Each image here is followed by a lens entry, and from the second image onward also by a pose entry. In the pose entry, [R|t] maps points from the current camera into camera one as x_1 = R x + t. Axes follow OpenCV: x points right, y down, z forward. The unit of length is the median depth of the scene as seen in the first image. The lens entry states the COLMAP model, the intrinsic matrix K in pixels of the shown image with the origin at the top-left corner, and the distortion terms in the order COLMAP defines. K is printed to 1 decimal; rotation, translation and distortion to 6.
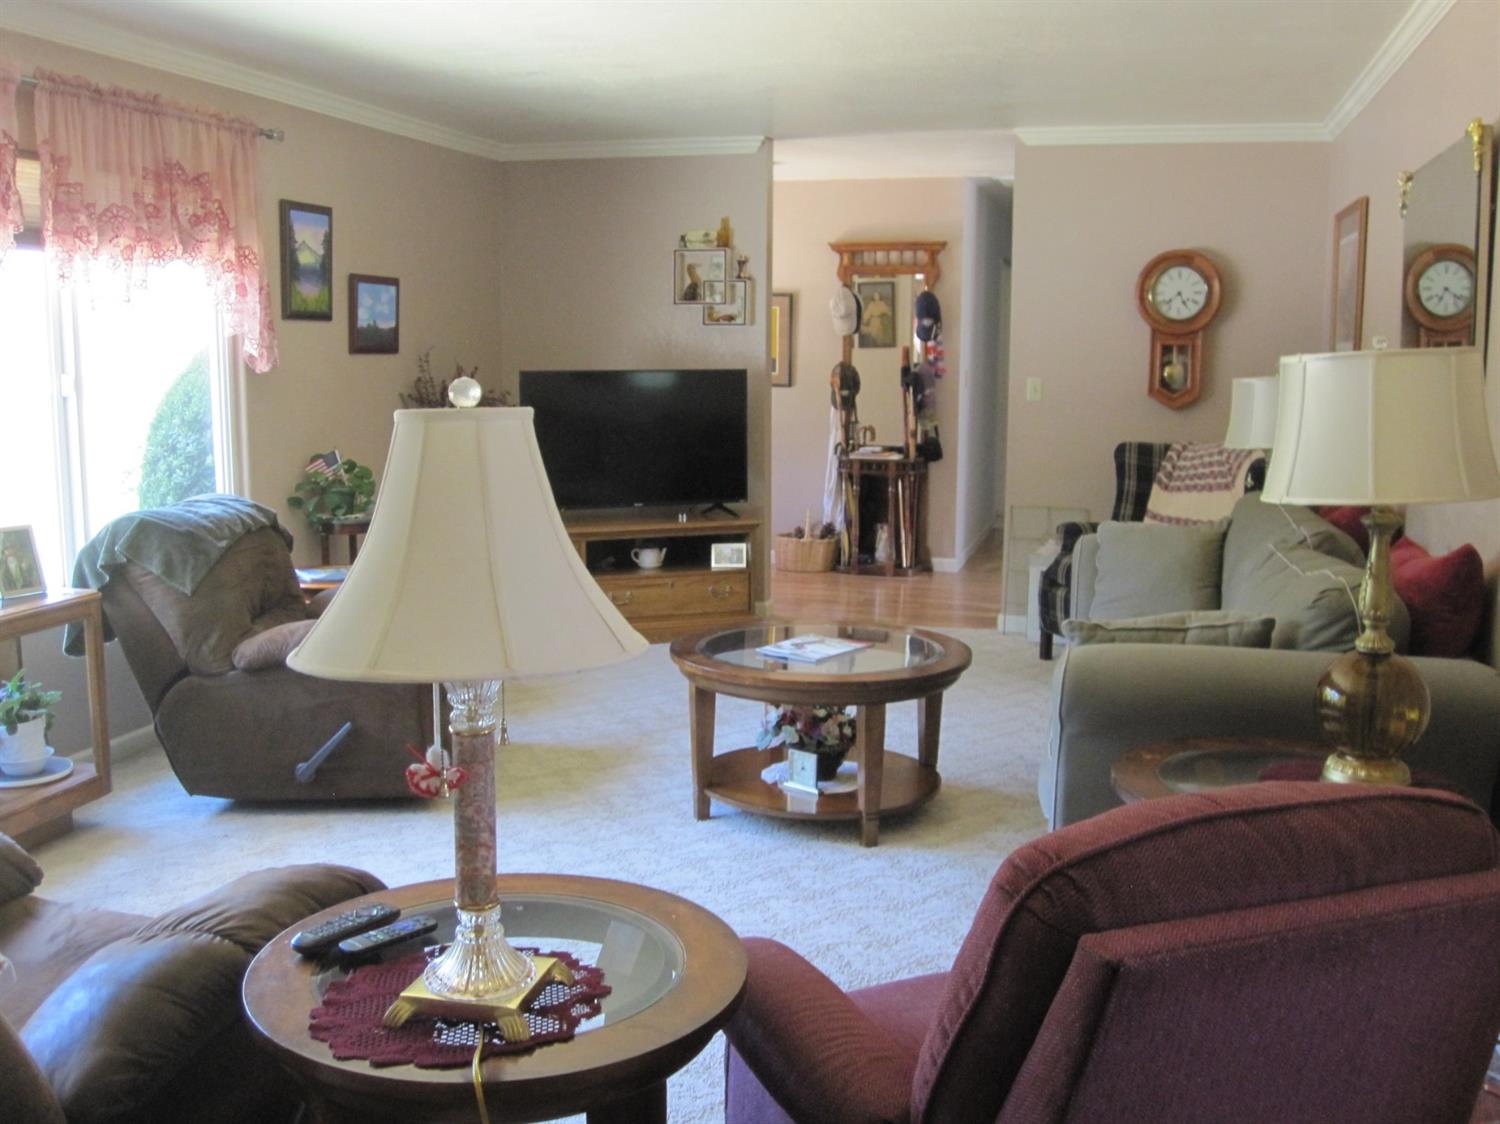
lens RADIAL K [[1482.0, 0, 748.0], [0, 1482.0, 564.9], [0, 0, 1]] dist [-0.054128, 0.000000]
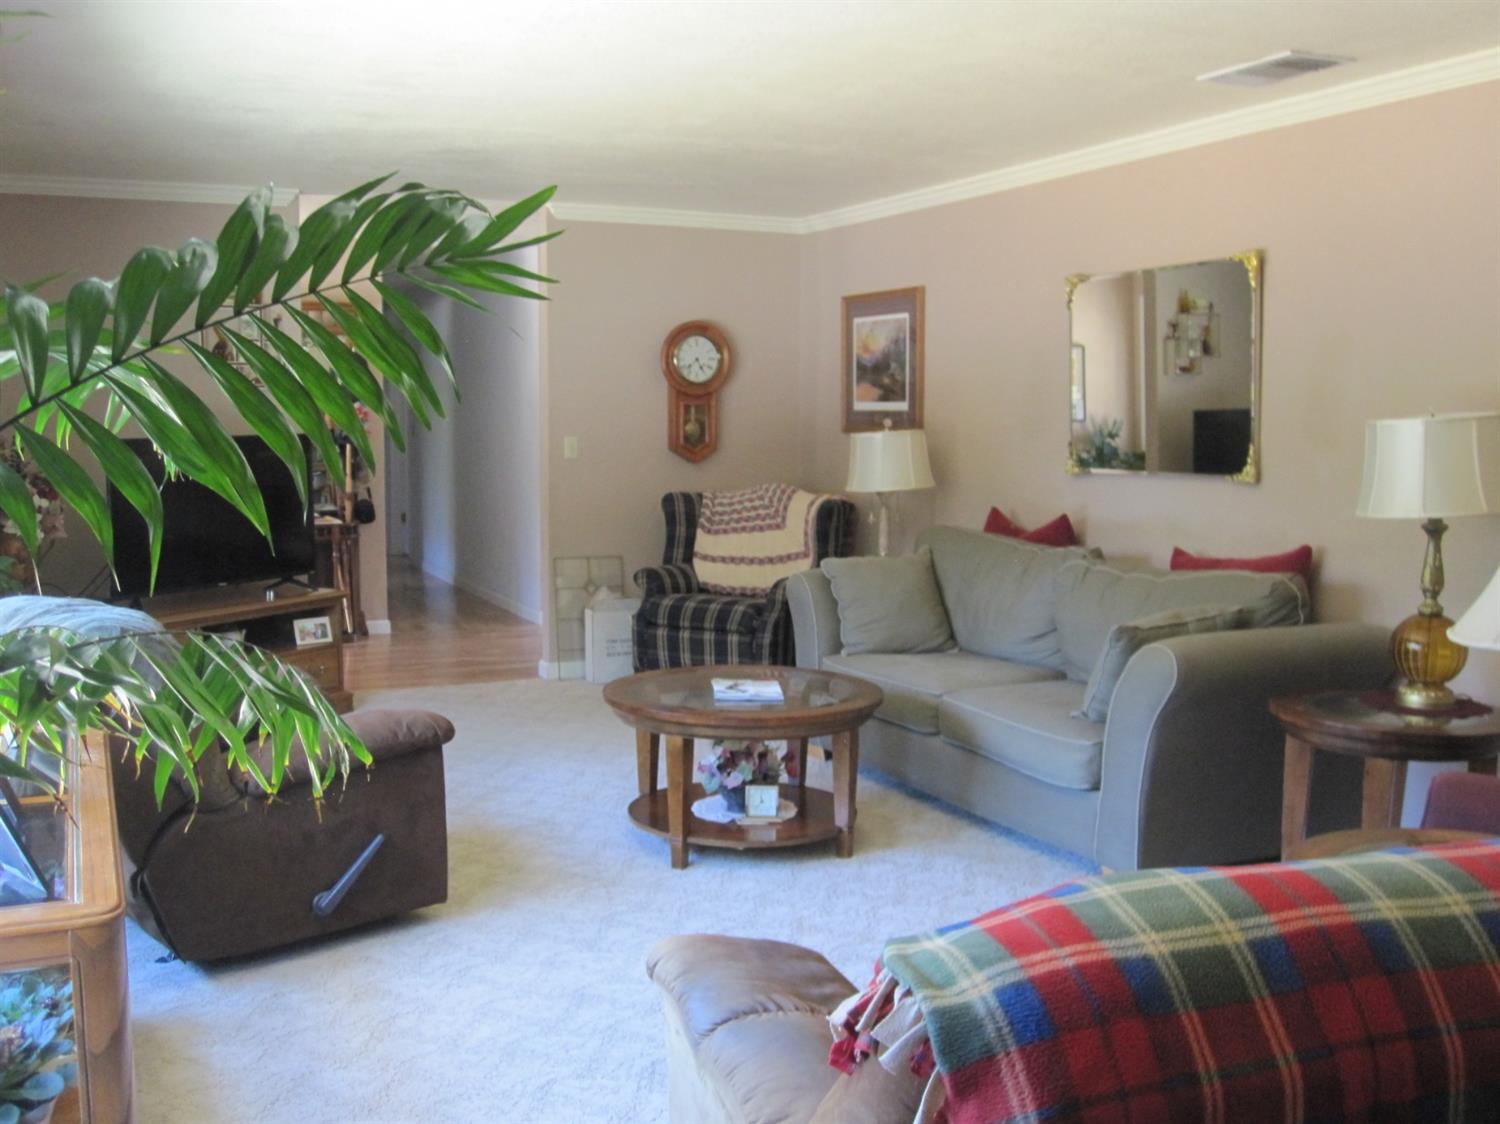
lens RADIAL K [[1482.0, 0, 748.5], [0, 1482.0, 557.7], [0, 0, 1]] dist [-0.054128, 0.000000]
pose [[0.776196, -0.067168, 0.626904, -0.399459], [0.093818, 0.995544, -0.009496, -0.018567], [-0.623472, 0.066186, 0.779039, 0.101085]]
